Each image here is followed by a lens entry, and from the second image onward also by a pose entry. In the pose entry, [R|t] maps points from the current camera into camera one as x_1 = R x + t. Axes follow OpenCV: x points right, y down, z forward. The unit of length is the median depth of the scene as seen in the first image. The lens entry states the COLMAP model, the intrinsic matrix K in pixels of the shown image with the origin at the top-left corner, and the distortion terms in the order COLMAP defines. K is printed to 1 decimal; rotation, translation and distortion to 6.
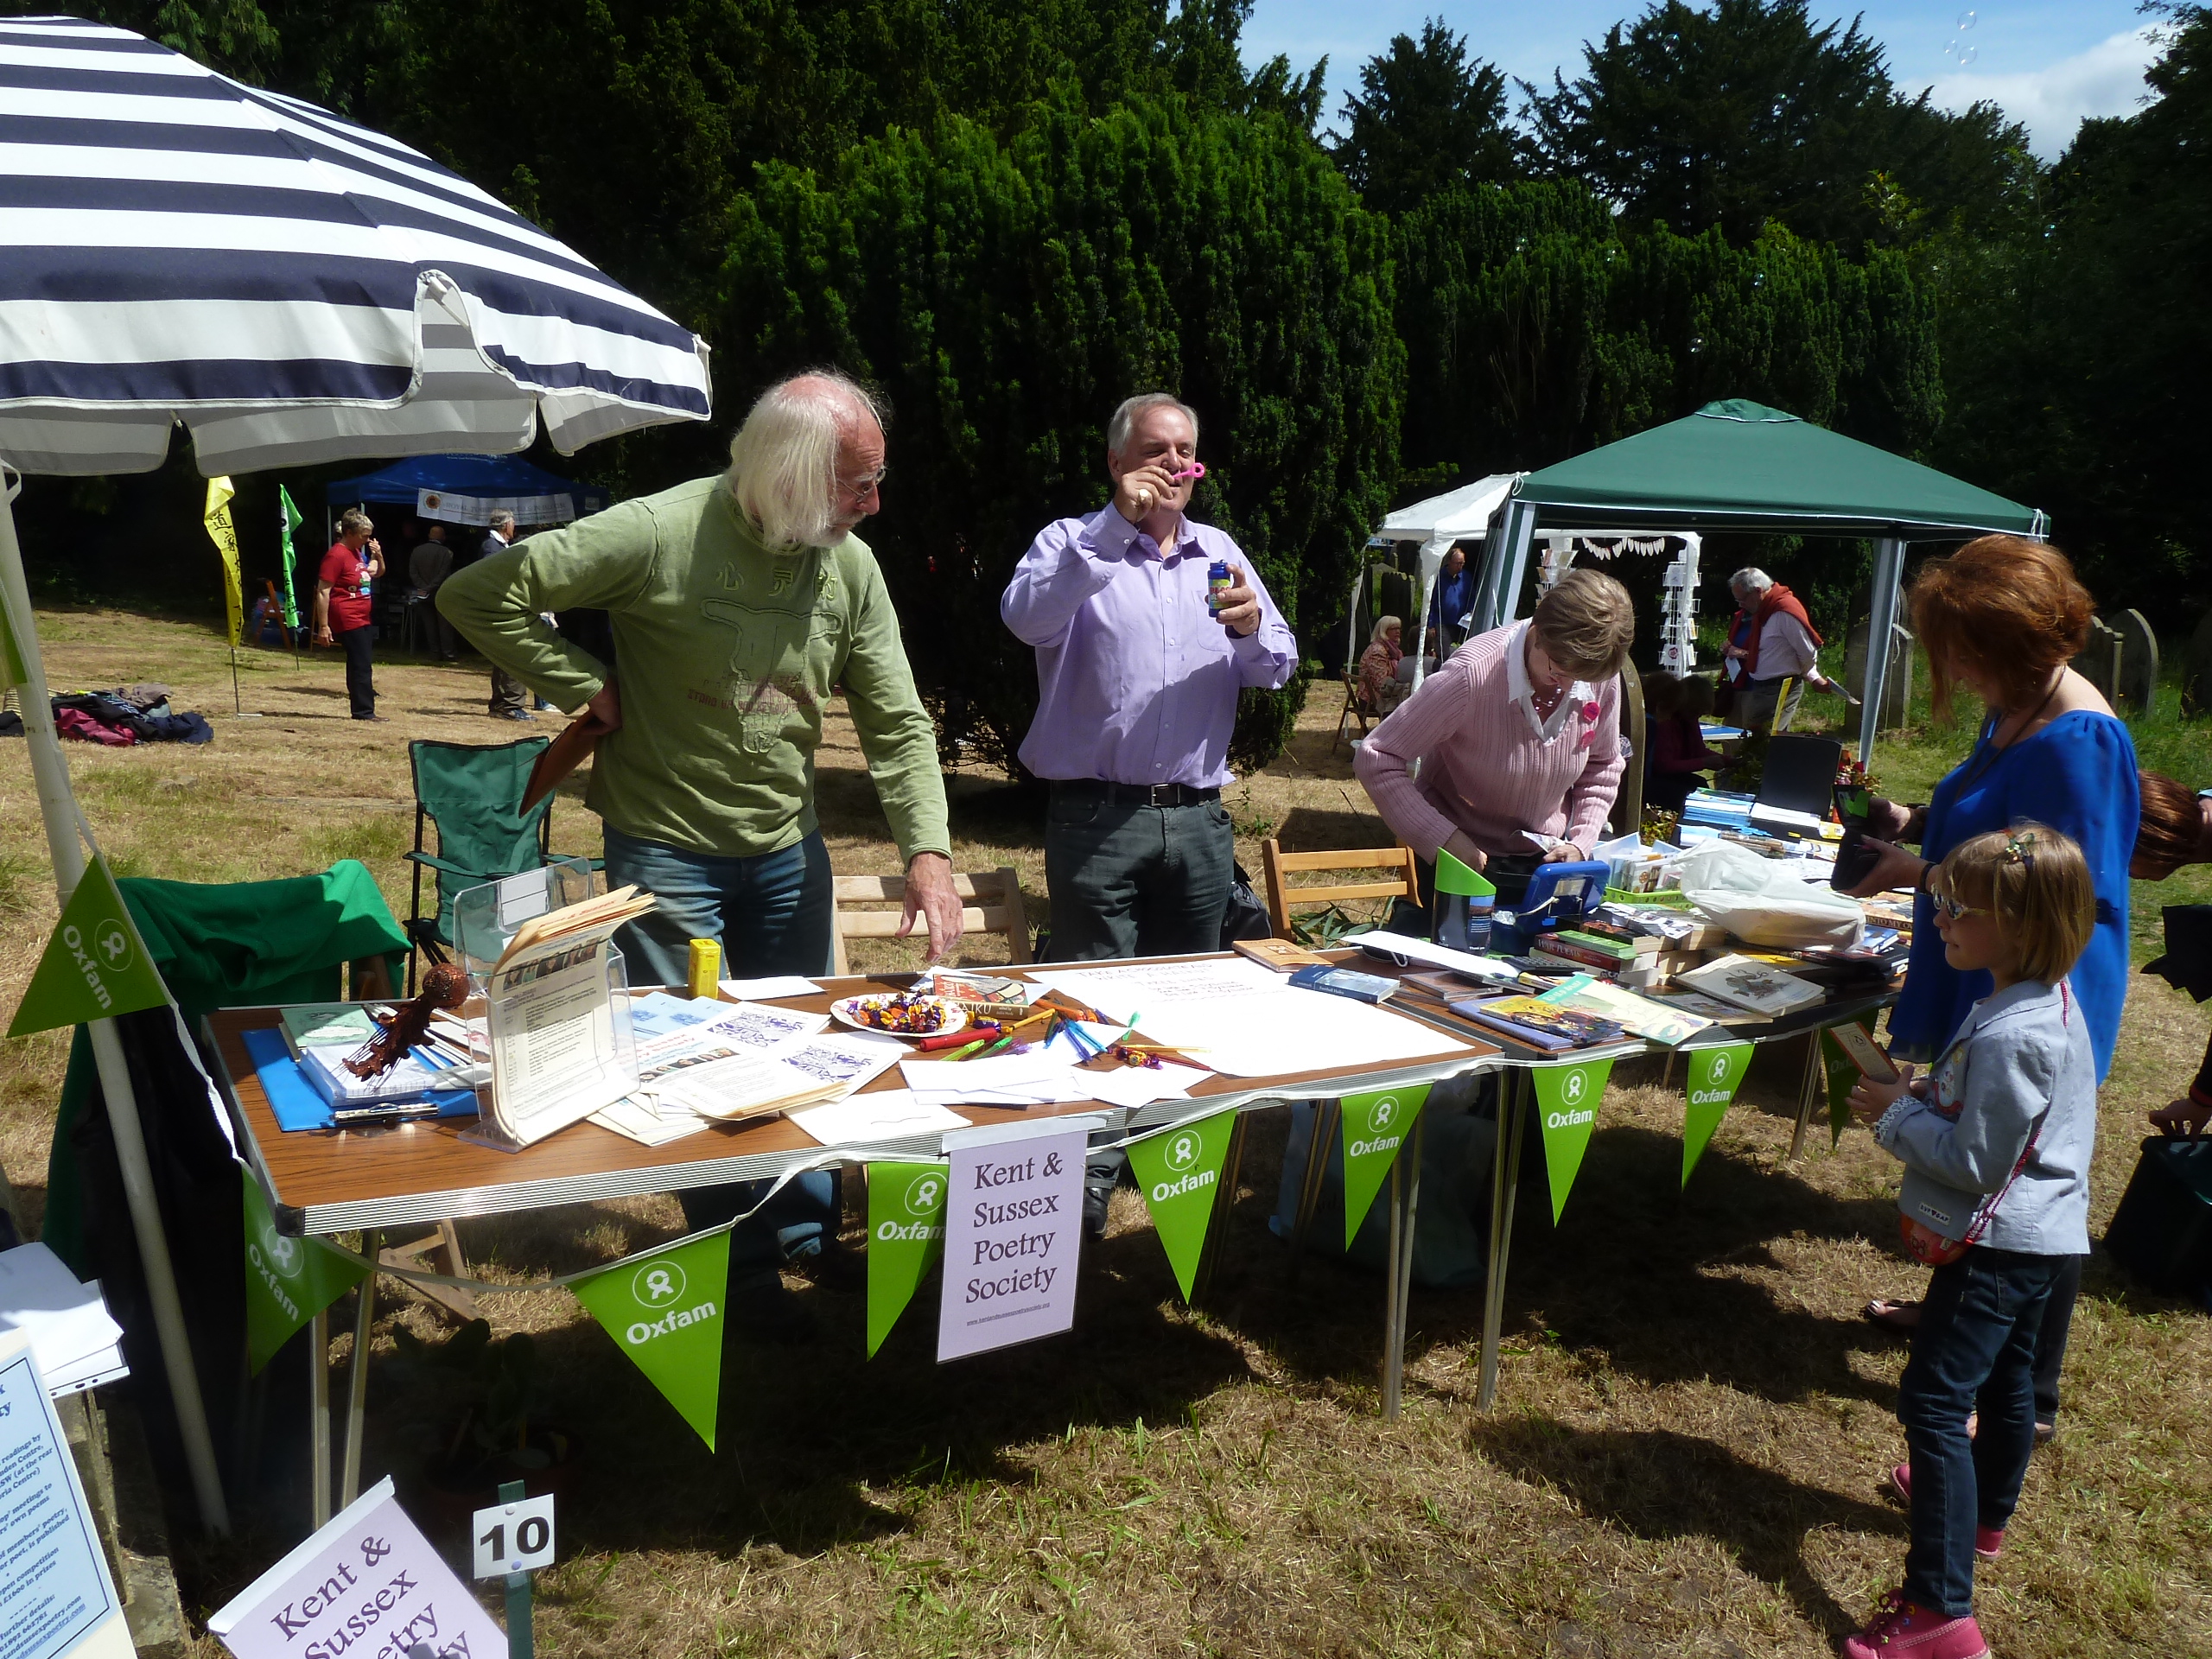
lens RADIAL K [[1656.3, 0, 1106.0], [0, 1656.3, 829.5], [0, 0, 1]] dist [-0.034349, 0.003642]
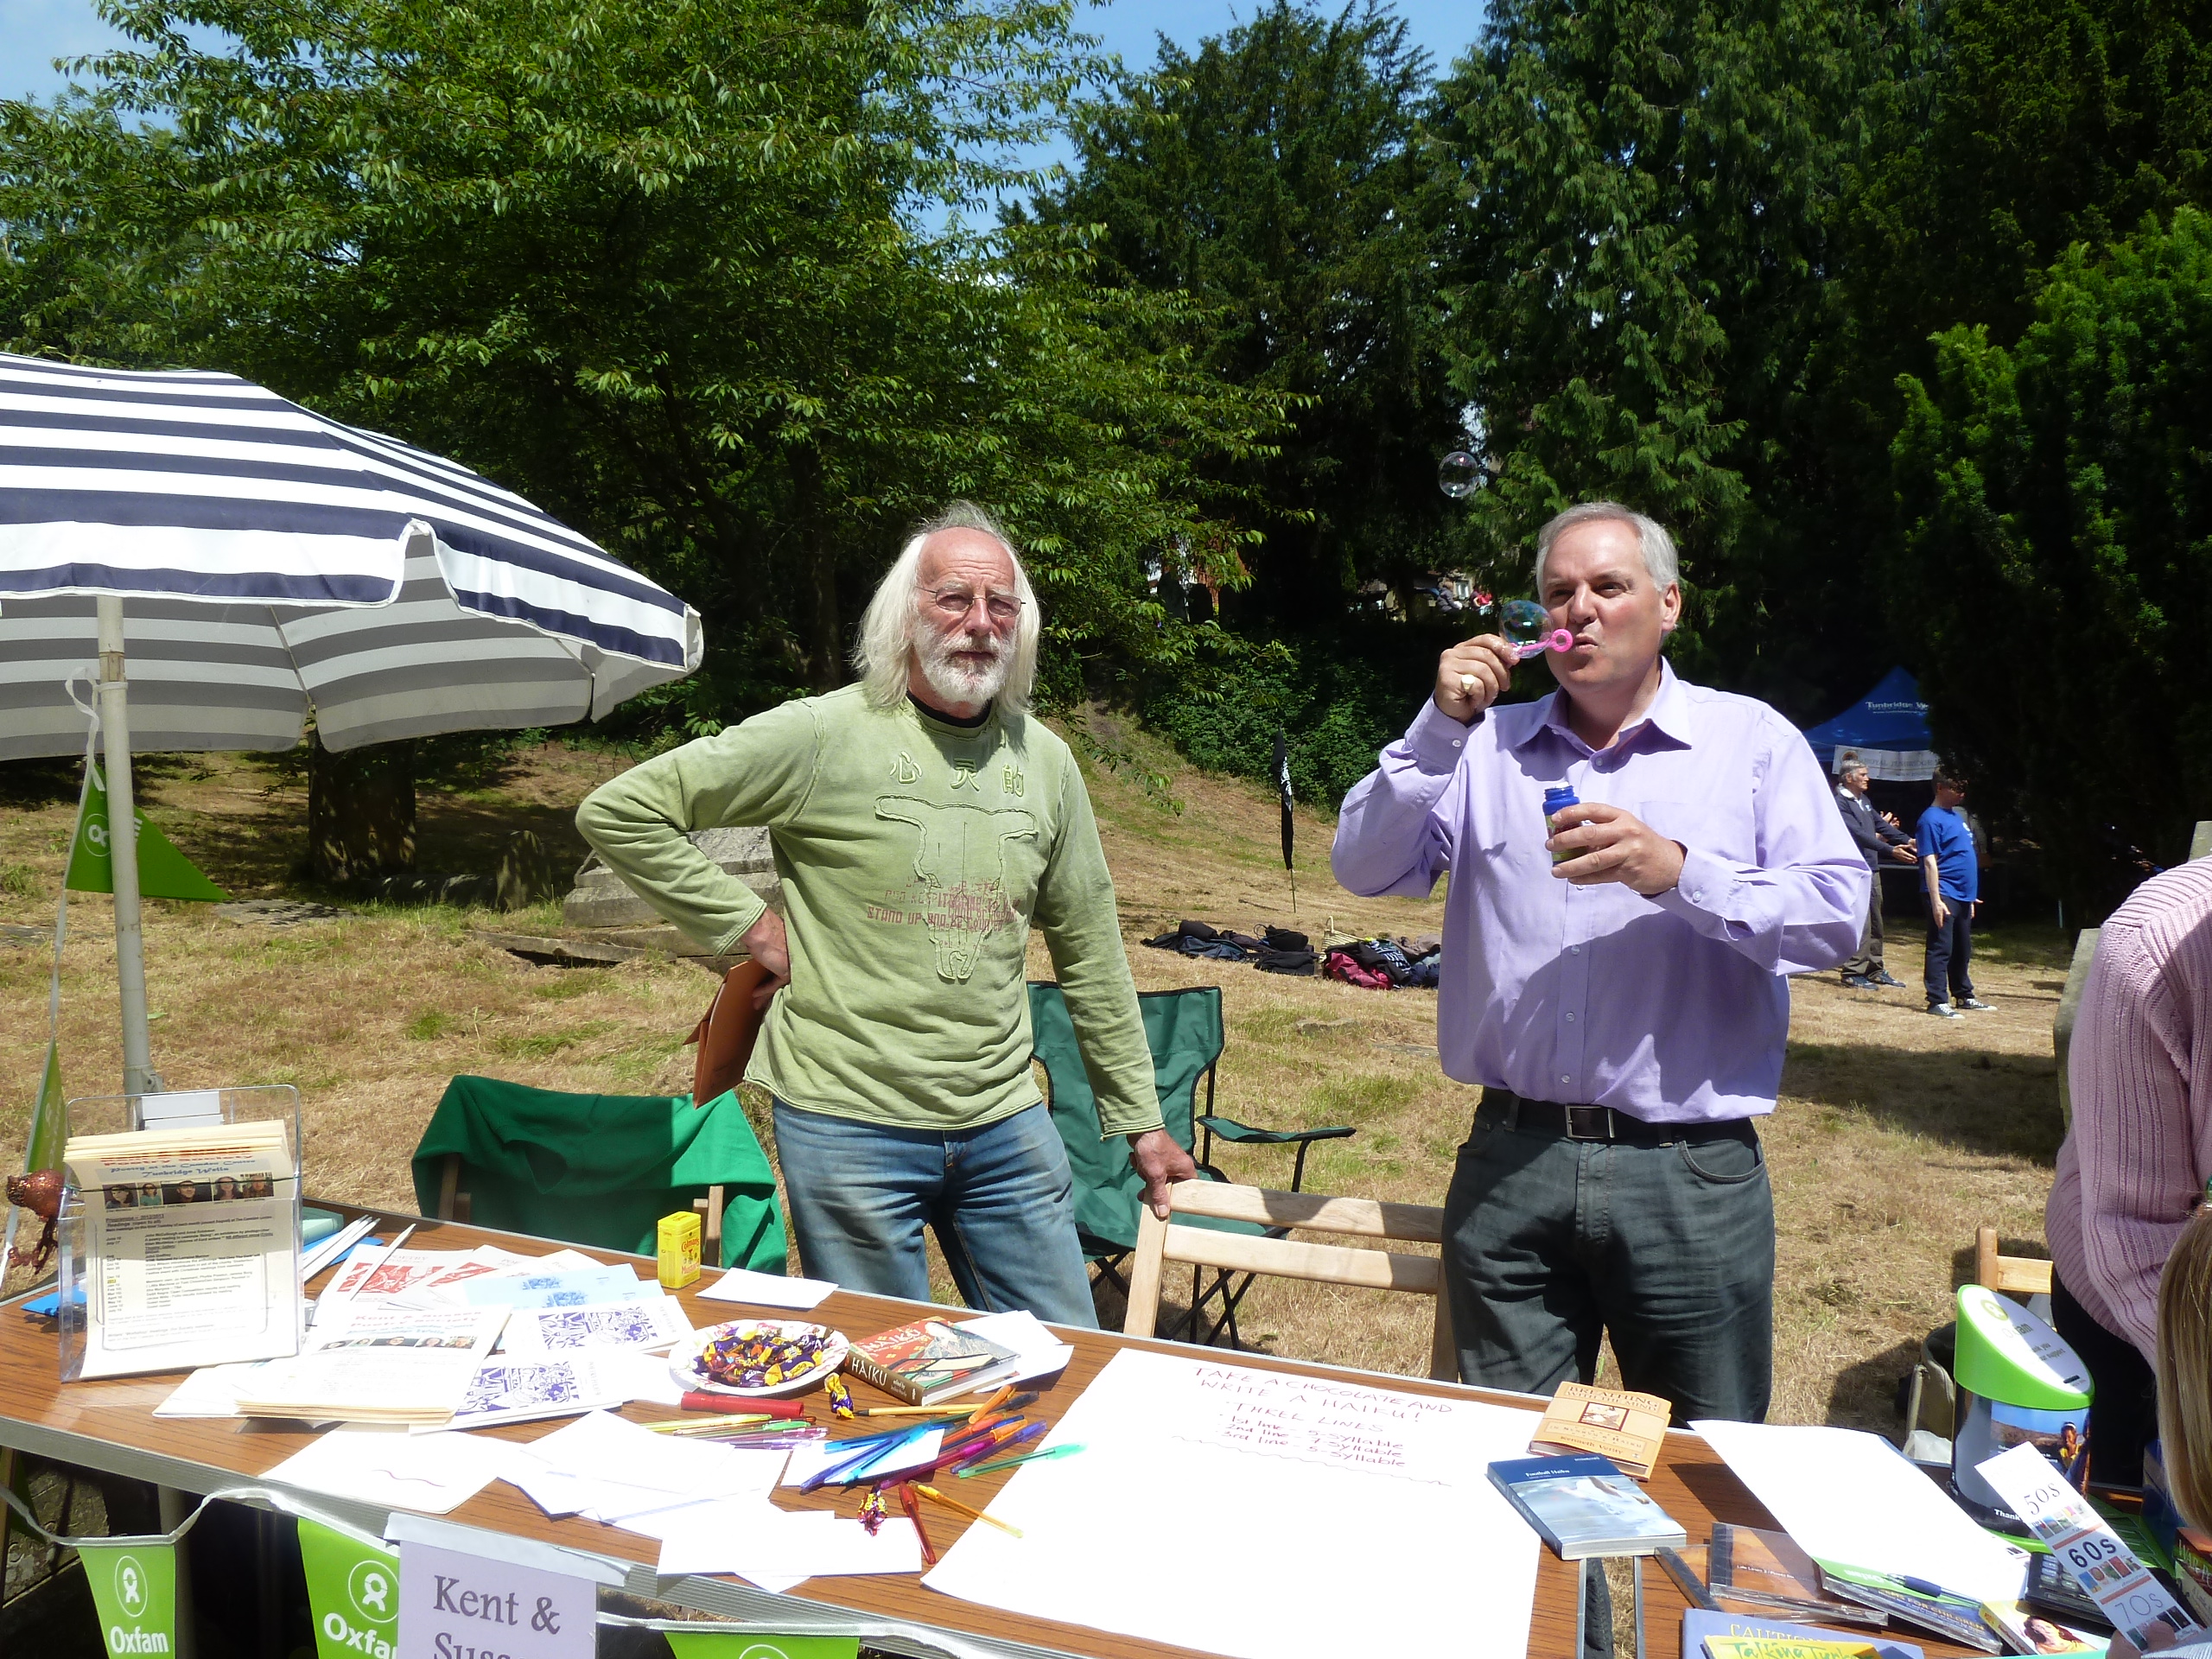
lens RADIAL K [[1656.3, 0, 1106.0], [0, 1656.3, 829.5], [0, 0, 1]] dist [-0.034349, 0.003642]
pose [[0.623310, -0.030019, -0.781399, 0.422110], [-0.092104, 0.989489, -0.111483, -0.045130], [0.776532, 0.141458, 0.613993, 0.448504]]
